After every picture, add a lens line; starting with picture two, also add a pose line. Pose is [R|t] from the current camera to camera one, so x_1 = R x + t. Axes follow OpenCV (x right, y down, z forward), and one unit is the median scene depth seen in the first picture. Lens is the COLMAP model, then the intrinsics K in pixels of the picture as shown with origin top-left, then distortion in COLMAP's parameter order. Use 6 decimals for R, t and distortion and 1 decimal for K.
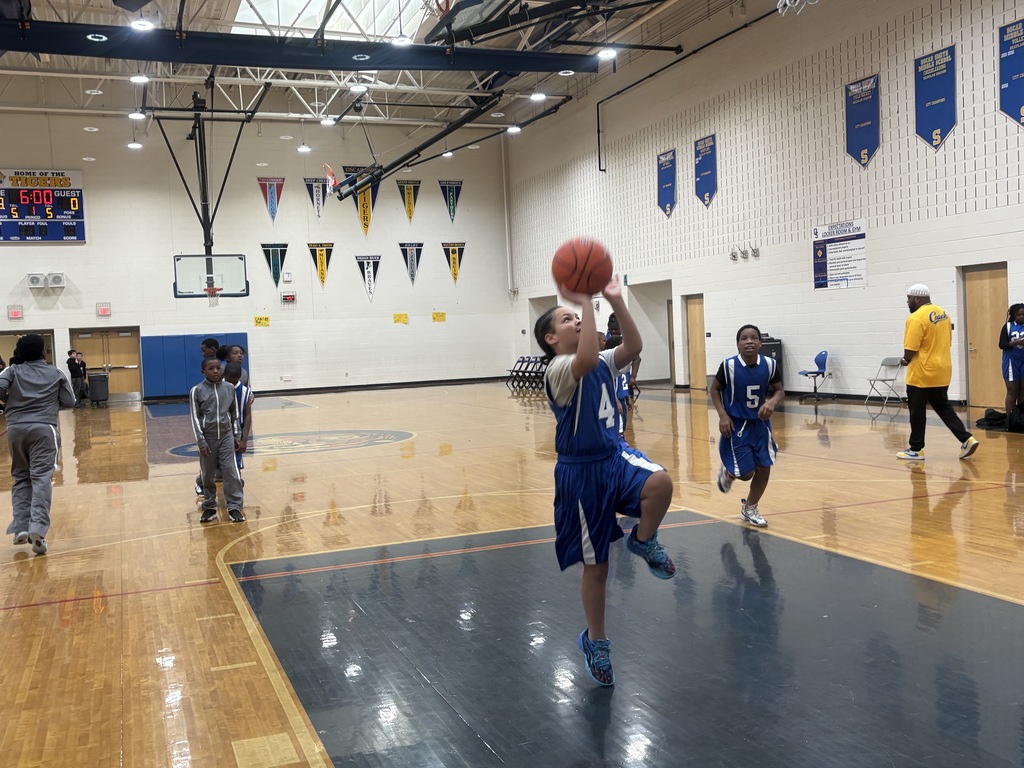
lens RADIAL K [[1035.0, 0, 512.0], [0, 1035.0, 384.0], [0, 0, 1]] dist [0.003351, 0.003440]
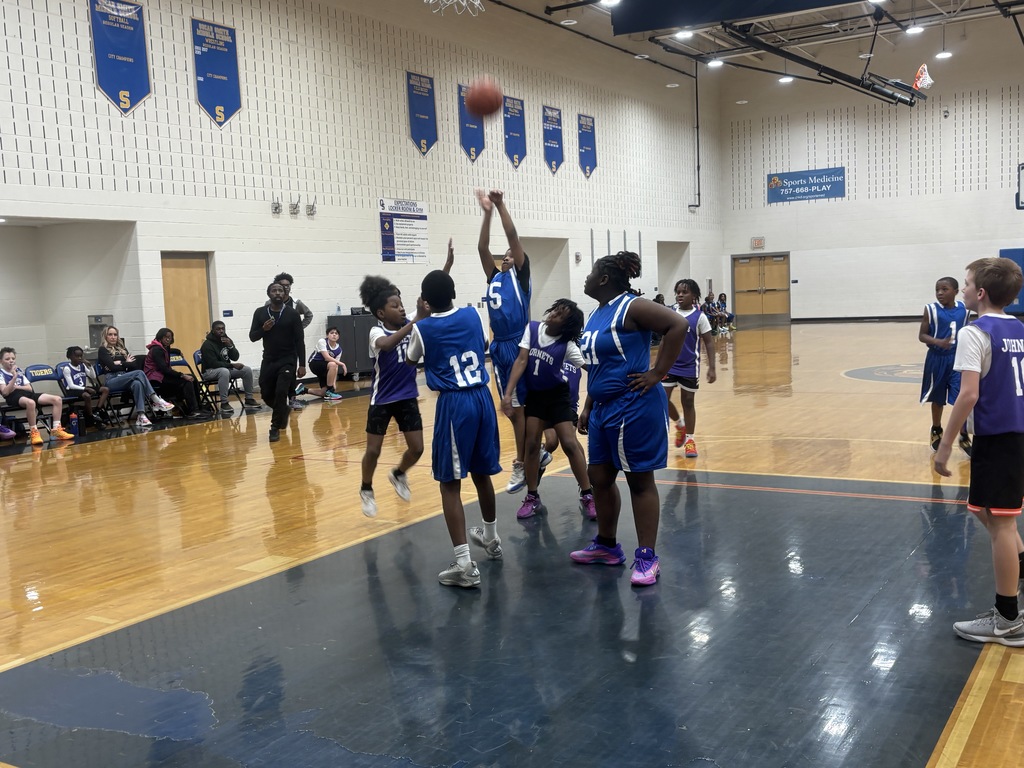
lens RADIAL K [[1068.6, 0, 512.0], [0, 1068.6, 384.0], [0, 0, 1]] dist [0.163475, -0.431942]
pose [[-0.607202, 0.006510, 0.794521, -0.595084], [0.111472, 0.990774, 0.077072, -0.042445], [-0.786689, 0.135365, -0.602326, 1.555309]]
